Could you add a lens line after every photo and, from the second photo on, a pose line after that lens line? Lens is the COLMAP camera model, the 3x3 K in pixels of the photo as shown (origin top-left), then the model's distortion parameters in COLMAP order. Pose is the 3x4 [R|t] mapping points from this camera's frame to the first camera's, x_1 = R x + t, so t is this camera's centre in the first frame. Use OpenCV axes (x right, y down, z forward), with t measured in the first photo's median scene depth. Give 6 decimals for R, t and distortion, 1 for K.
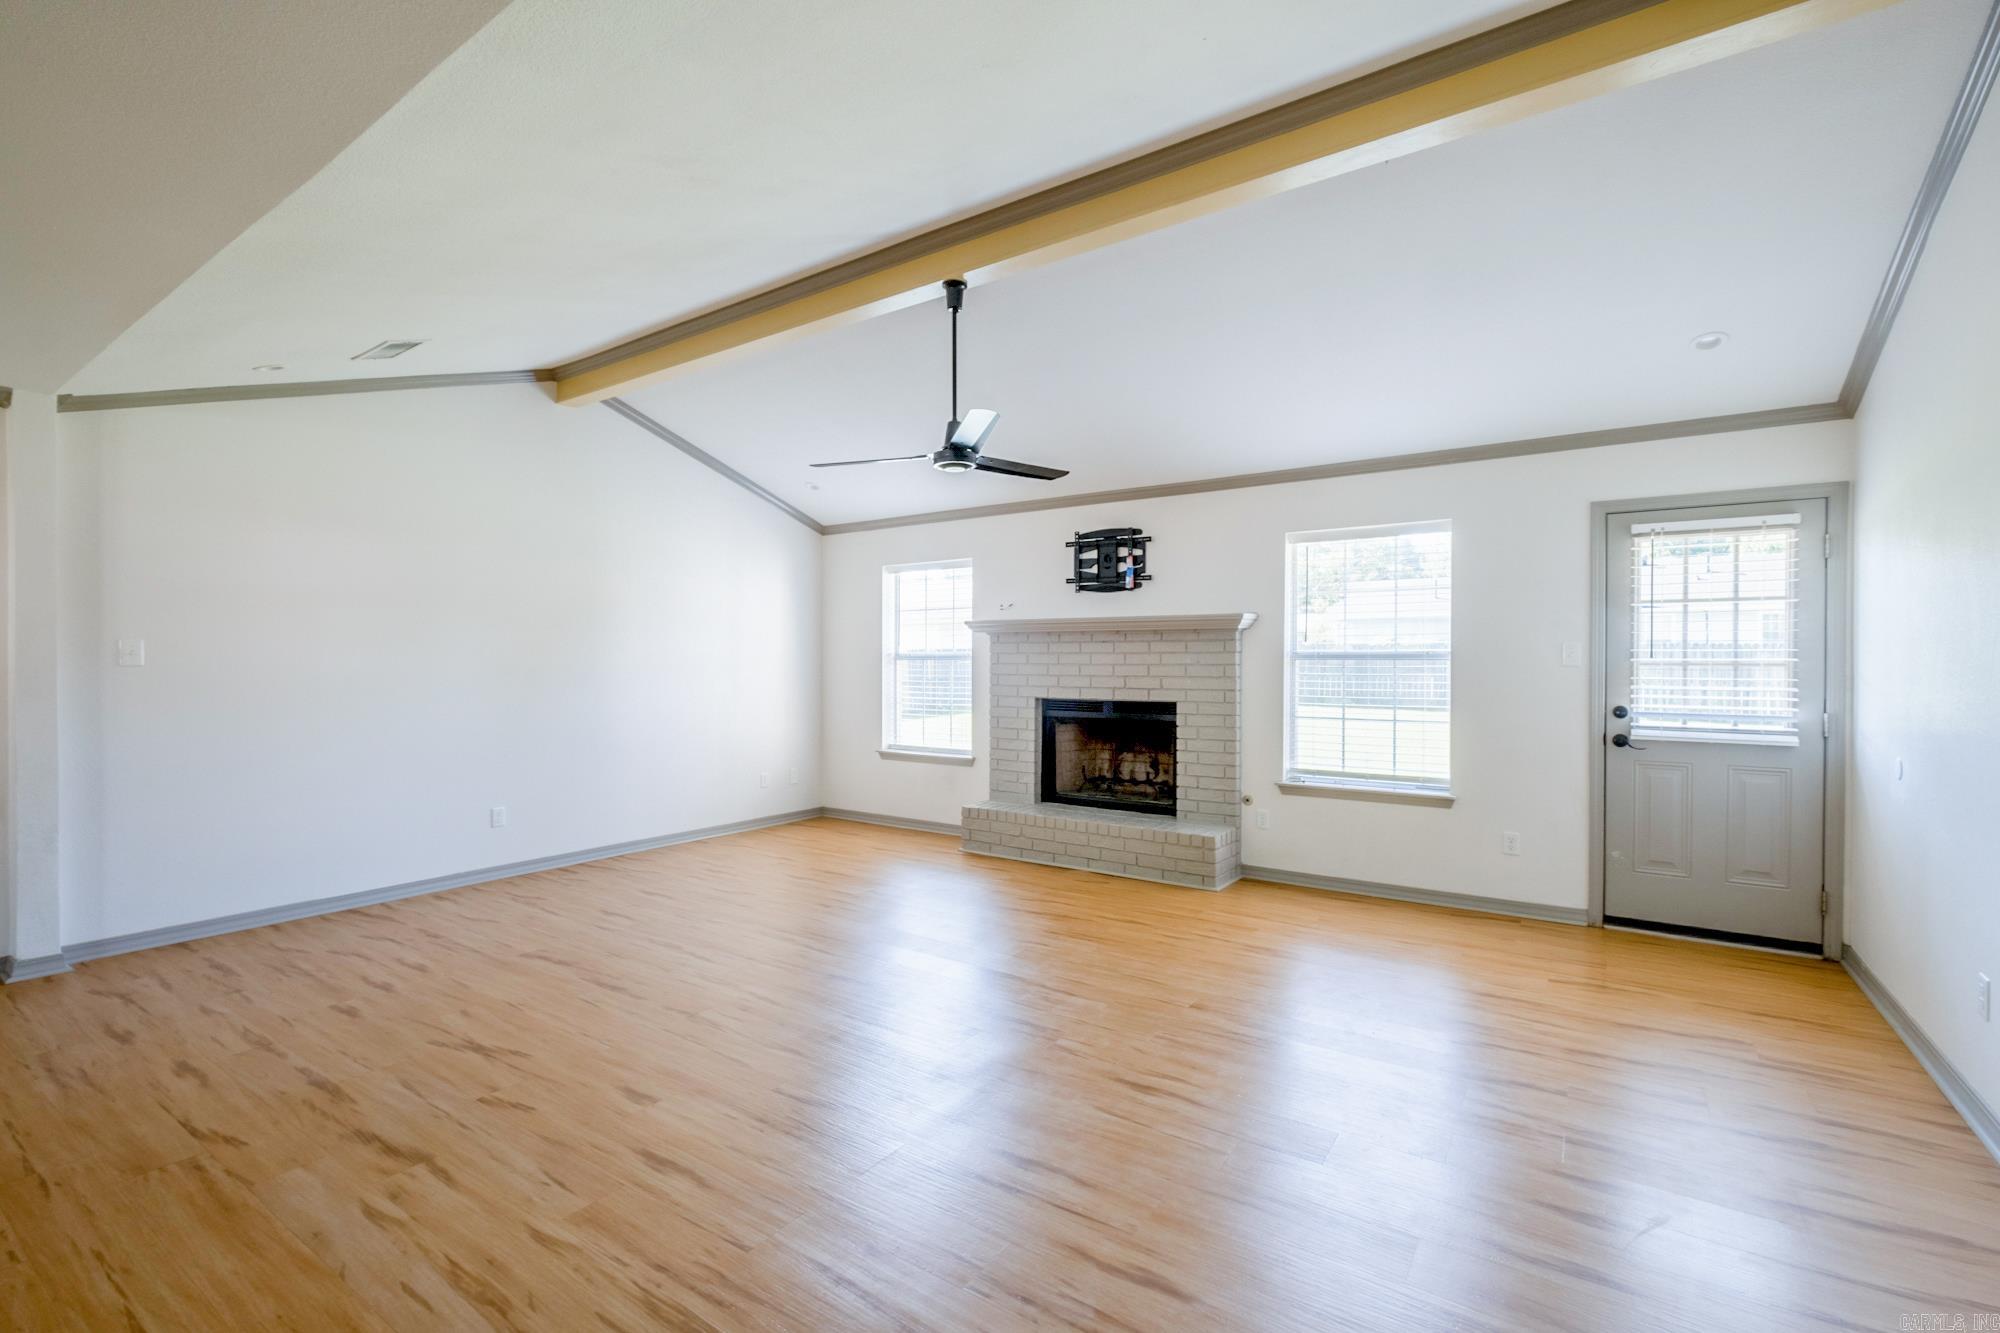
lens RADIAL K [[876.7, 0, 1020.2], [0, 876.7, 664.4], [0, 0, 1]] dist [0.018370, -0.000917]
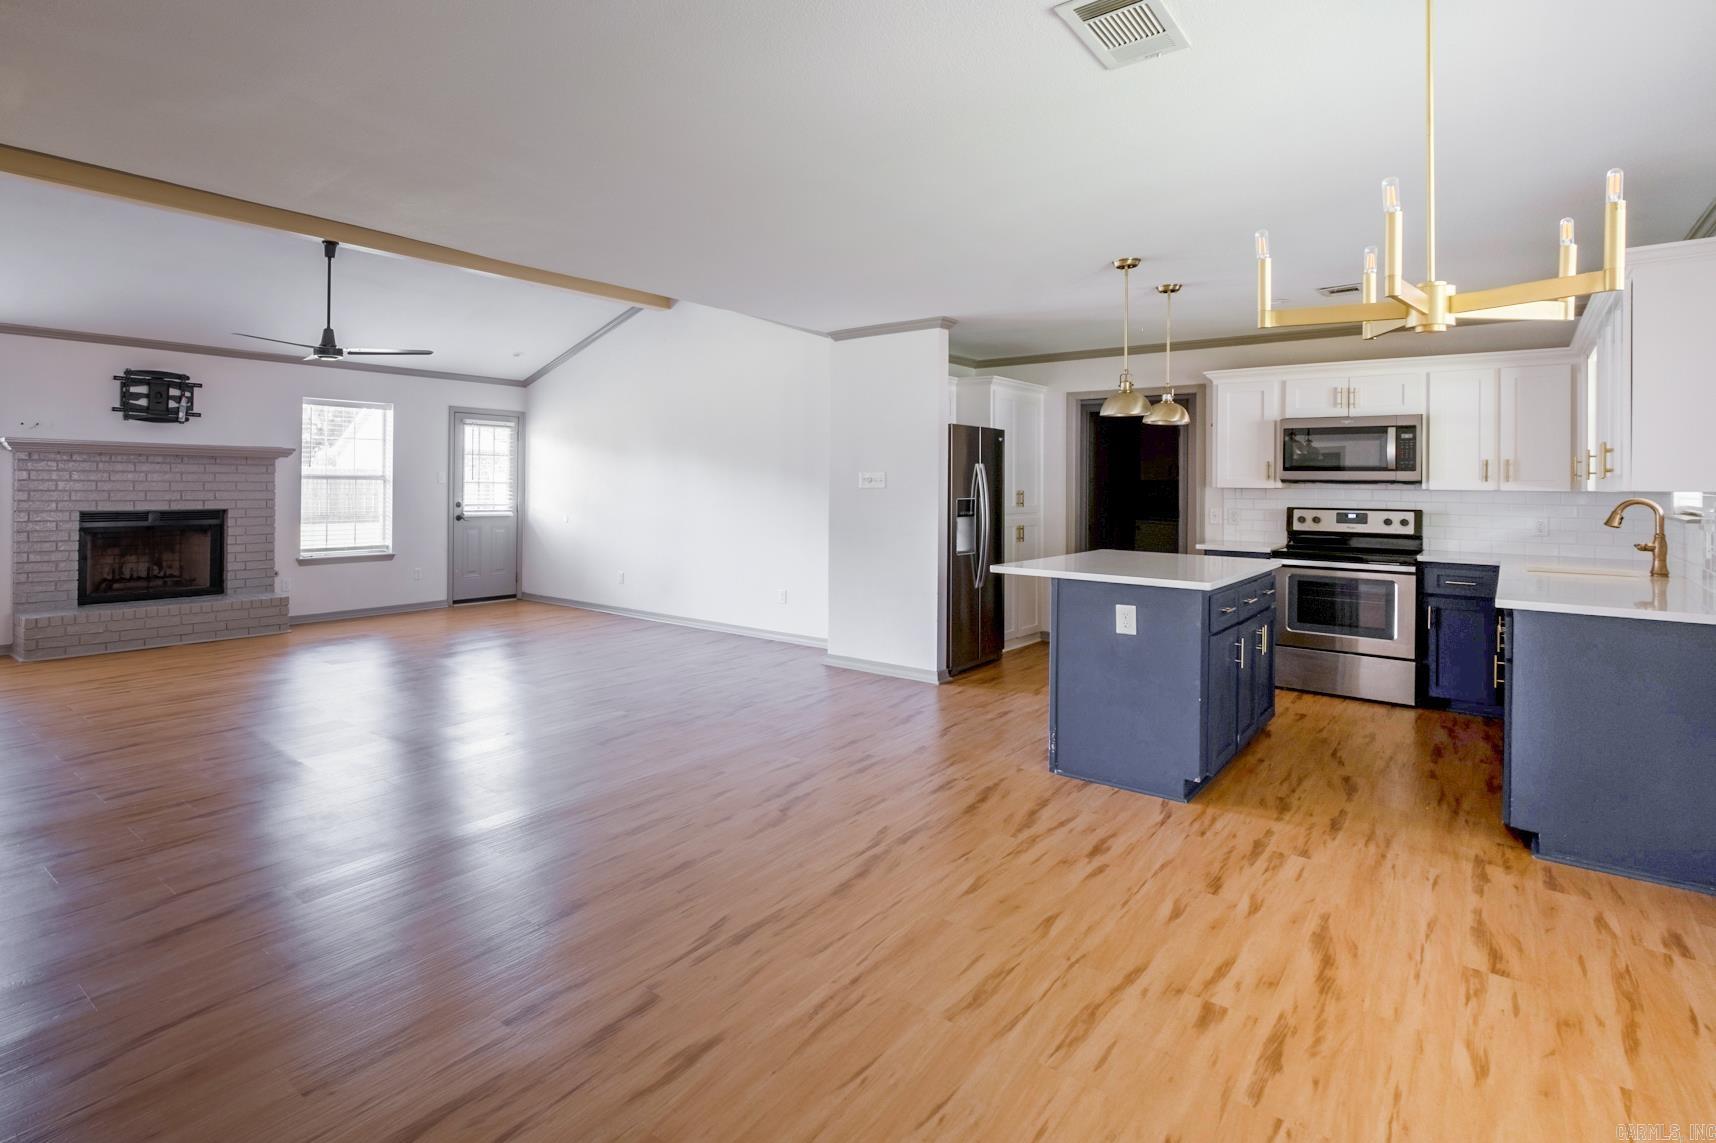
lens RADIAL K [[870.2, 0, 713.6], [0, 870.2, 479.8], [0, 0, 1]] dist [-0.002871, -0.001357]
pose [[0.156869, 0.005494, 0.987604, -1.024755], [-0.003200, 0.999982, -0.005054, 0.001696], [-0.987614, -0.002368, 0.156884, 0.042234]]
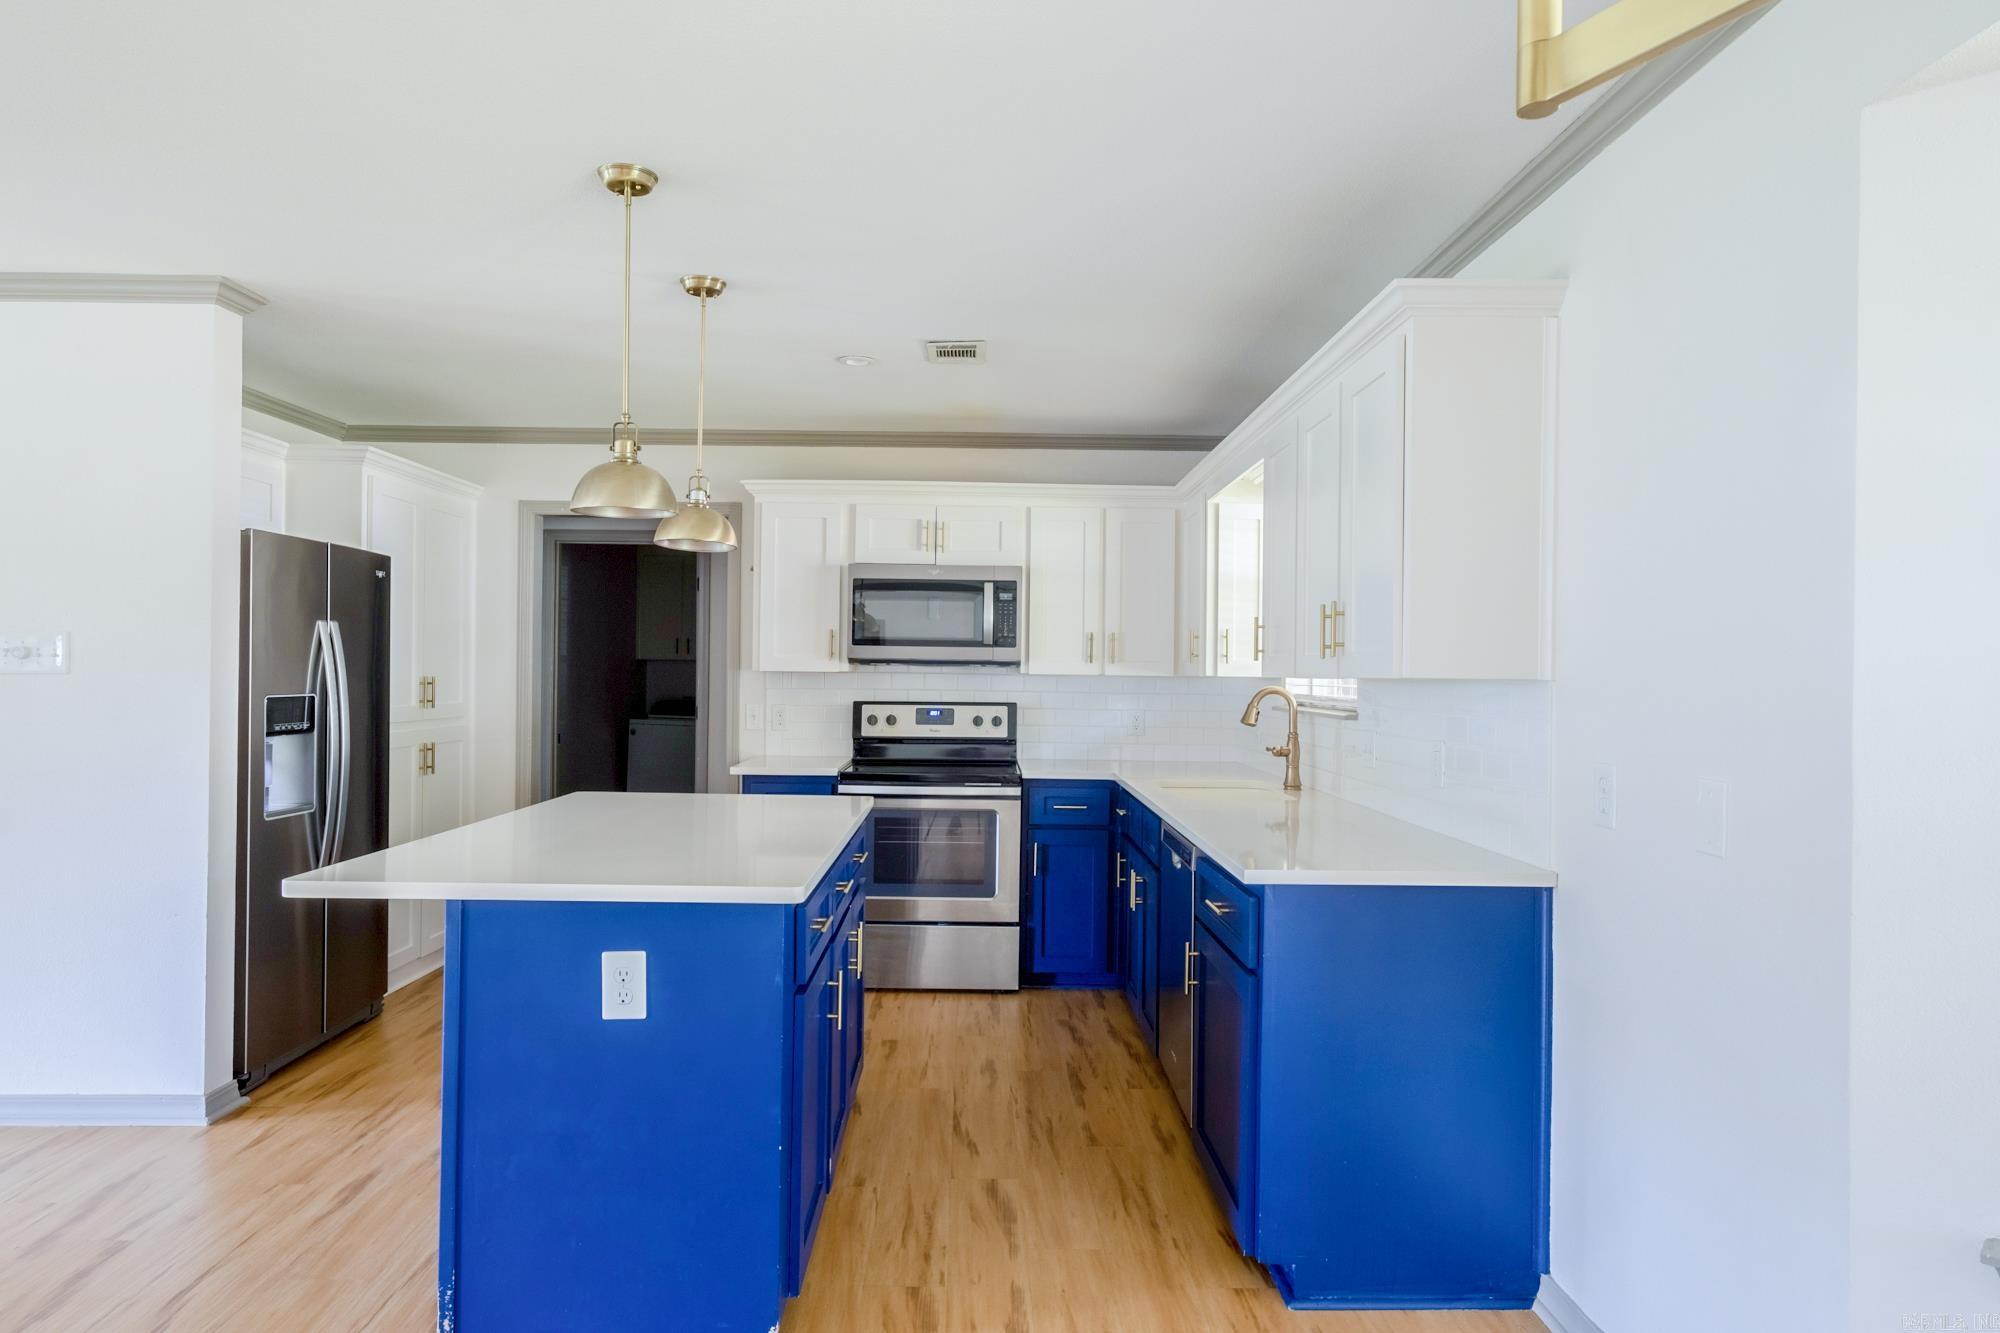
lens RADIAL K [[1185.1, 0, 987.5], [0, 1185.1, 662.5], [0, 0, 1]] dist [0.000726, 0.007450]
pose [[-0.557636, 0.002034, 0.830083, -0.693201], [-0.005304, 0.999968, -0.006014, 0.001825], [-0.830069, -0.007756, -0.557607, -0.050508]]
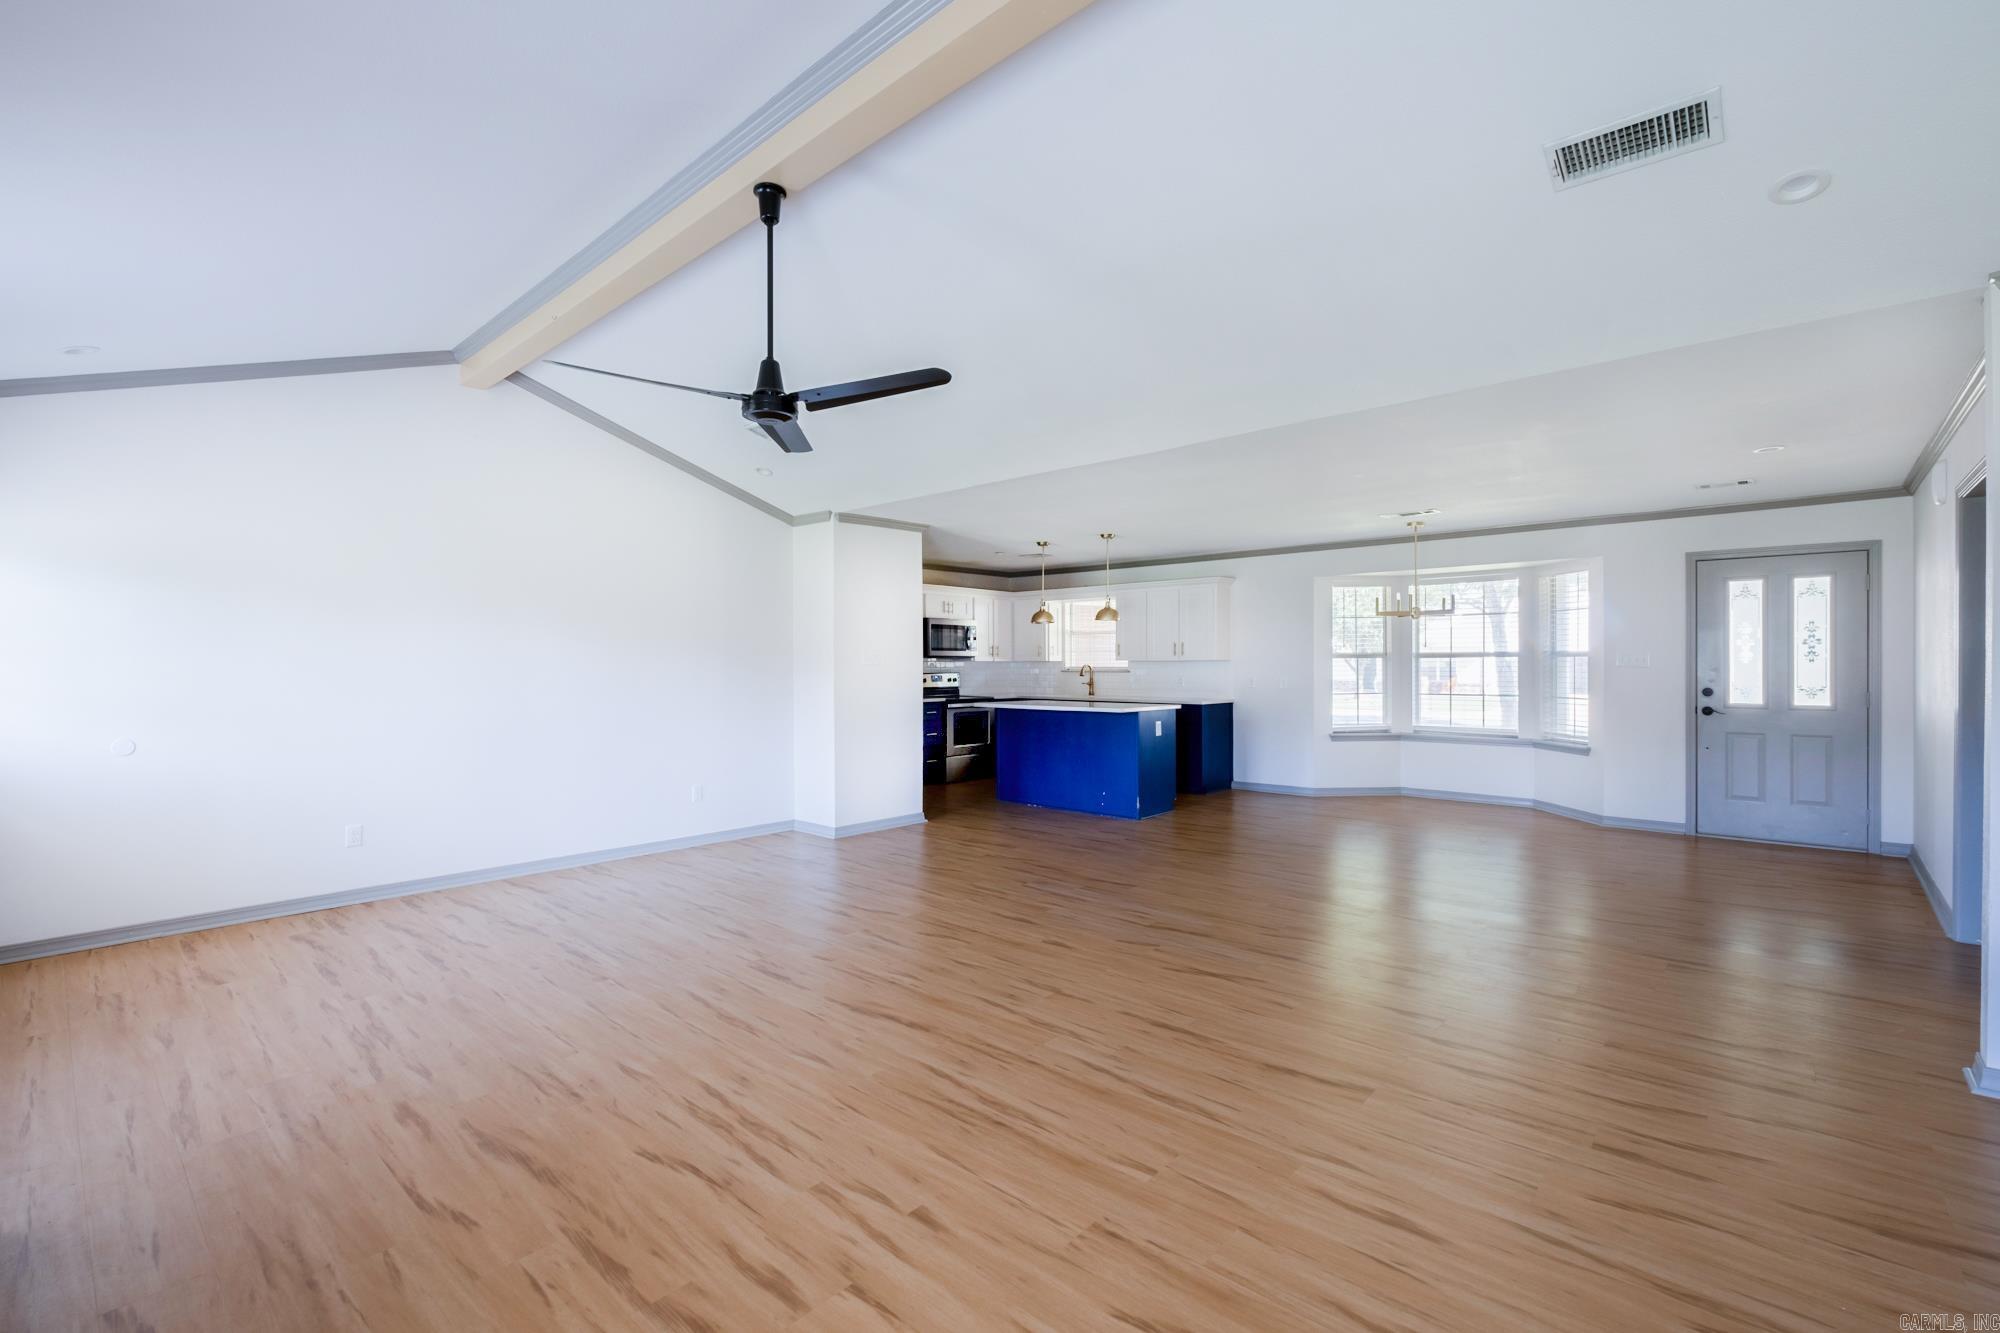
lens RADIAL K [[876.7, 0, 995.8], [0, 876.7, 663.8], [0, 0, 1]] dist [0.018370, -0.000917]
pose [[-0.986400, 0.004397, 0.164302, -0.274997], [0.005680, 0.999957, 0.007341, -0.002894], [-0.164263, 0.008174, -0.986383, 1.191609]]
